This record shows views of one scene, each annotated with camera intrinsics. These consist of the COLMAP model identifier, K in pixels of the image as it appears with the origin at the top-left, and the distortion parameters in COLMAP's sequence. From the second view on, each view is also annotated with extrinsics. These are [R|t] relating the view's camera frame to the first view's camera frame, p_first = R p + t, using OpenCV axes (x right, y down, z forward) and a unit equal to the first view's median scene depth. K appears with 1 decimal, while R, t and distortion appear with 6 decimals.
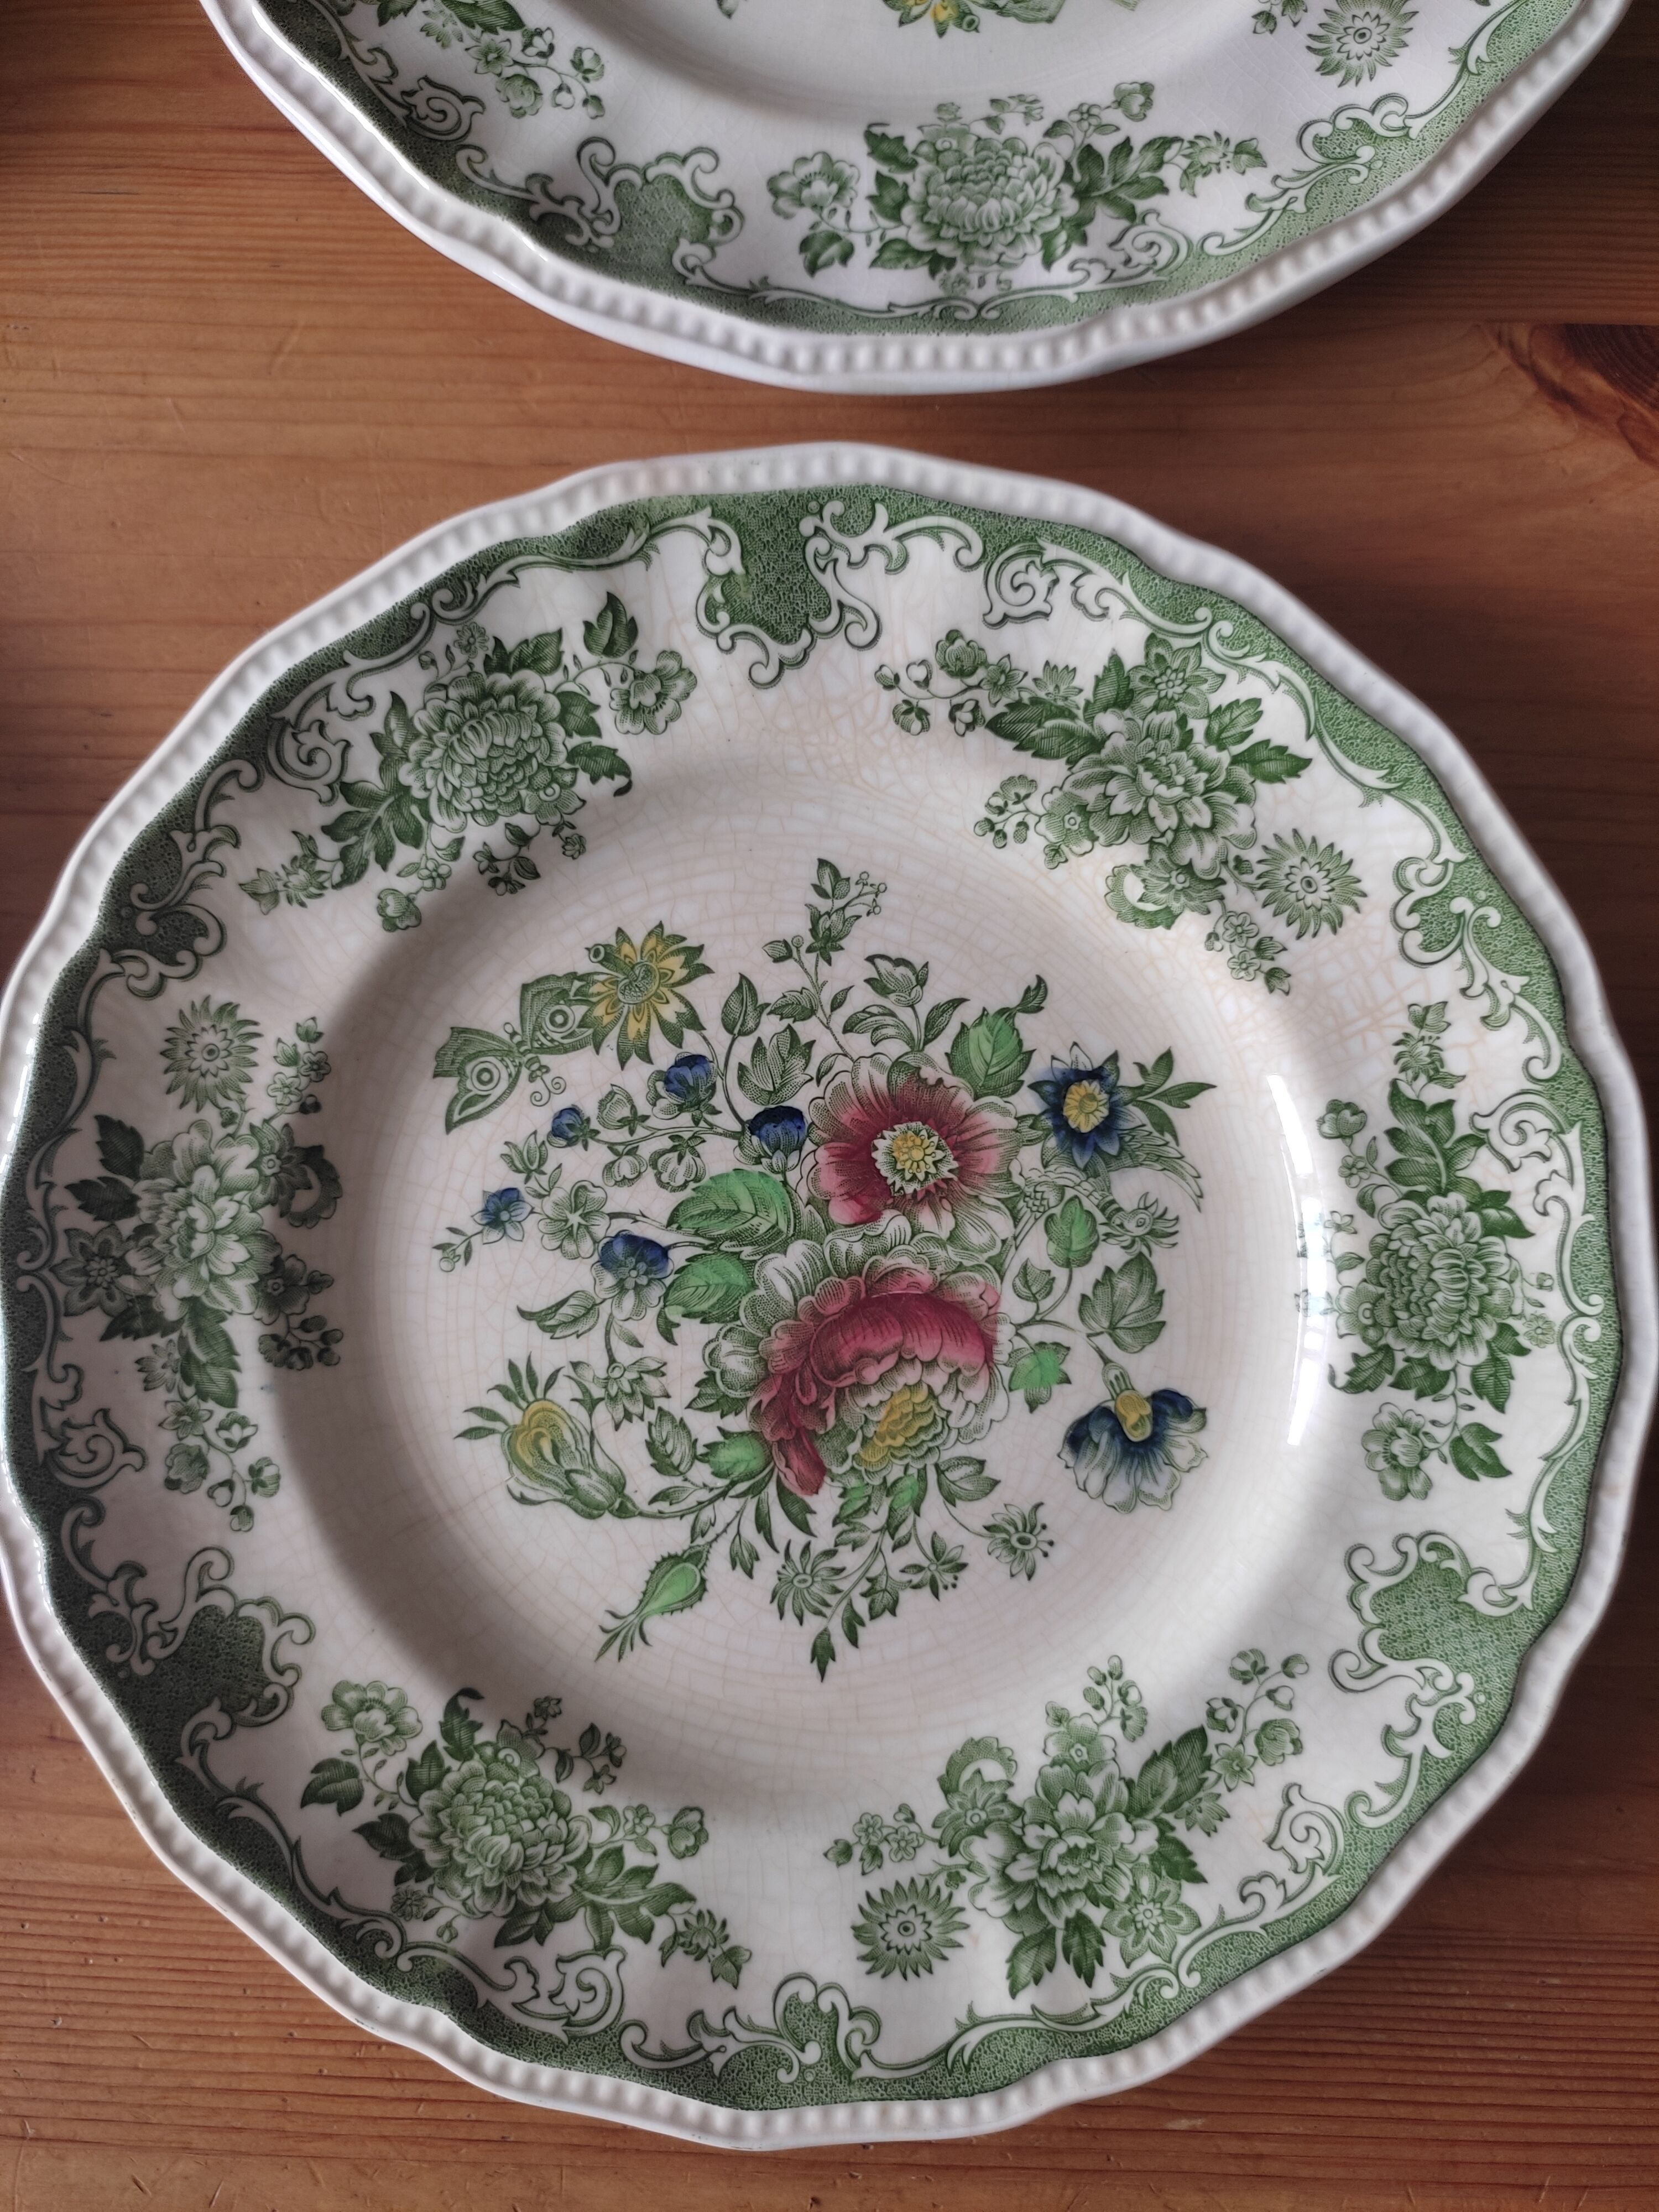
lens RADIAL K [[1552.2, 0, 824.0], [0, 1552.2, 1109.5], [0, 0, 1]] dist [0.015596, -0.033043]
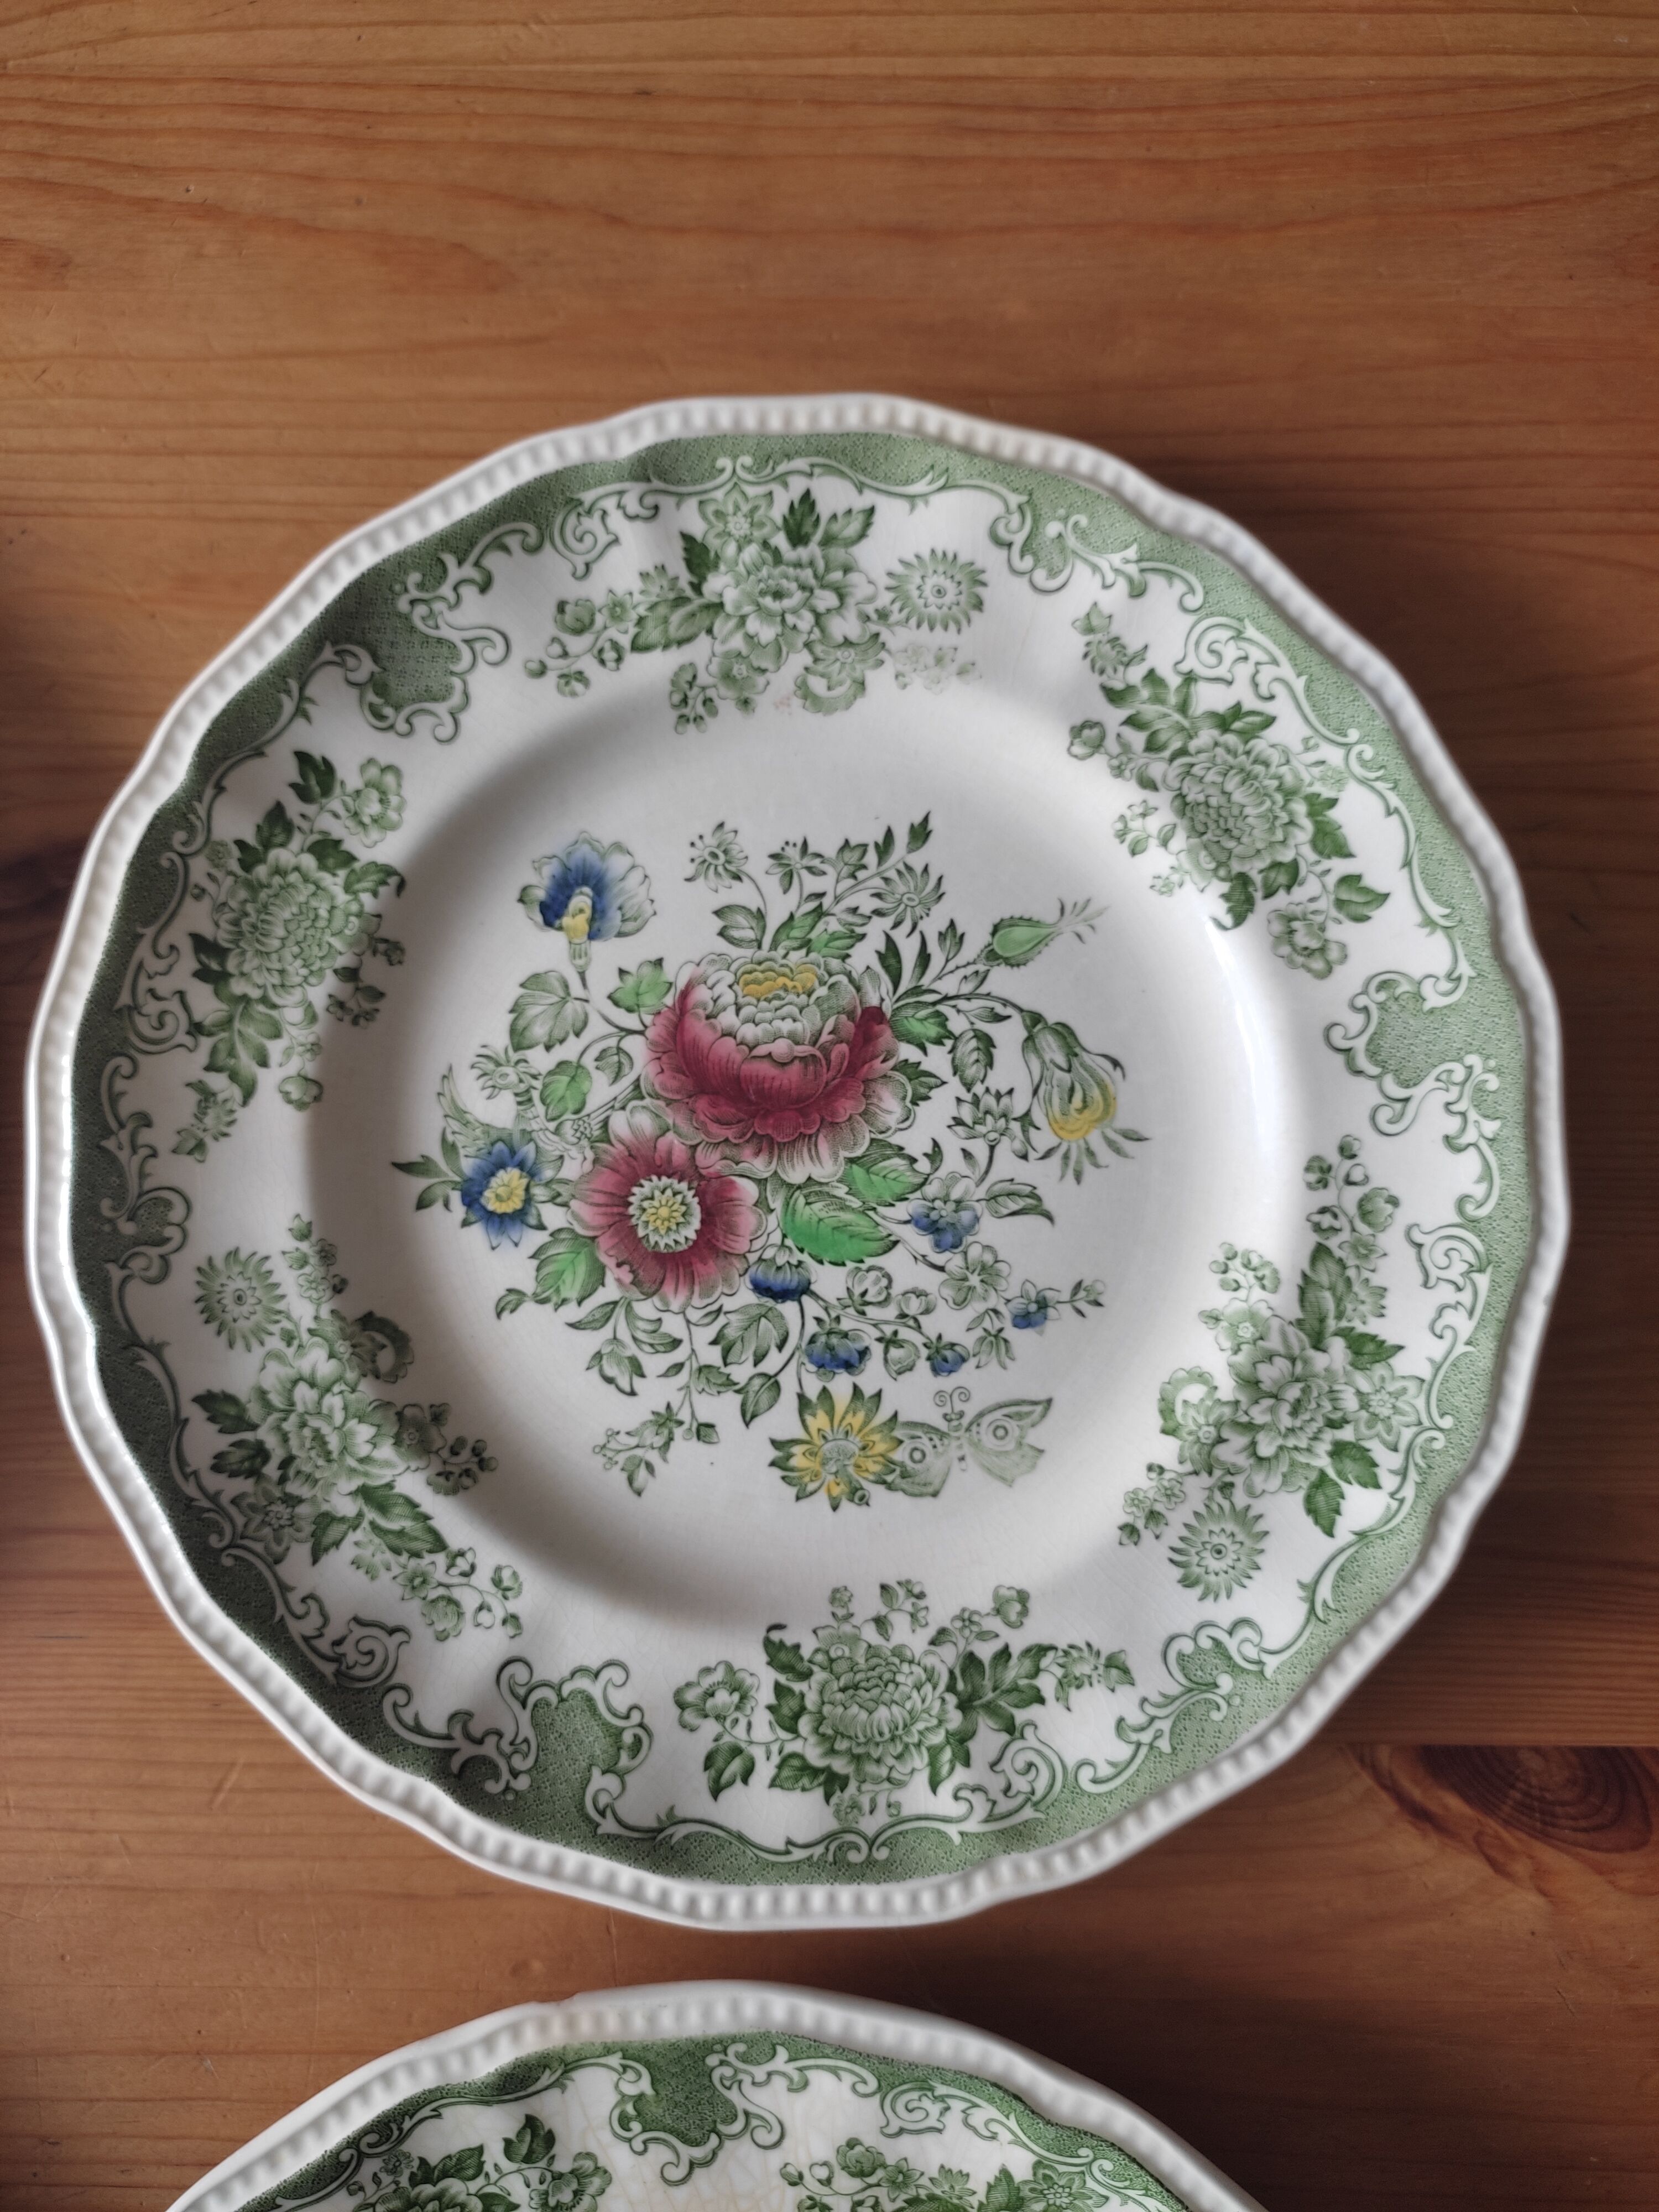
lens RADIAL K [[1552.2, 0, 832.4], [0, 1552.2, 1118.0], [0, 0, 1]] dist [0.015596, -0.033043]
pose [[0.999783, -0.016566, 0.012665, 0.067222], [0.017486, 0.996930, -0.076321, -0.921223], [-0.011361, 0.076526, 0.997003, -0.109174]]
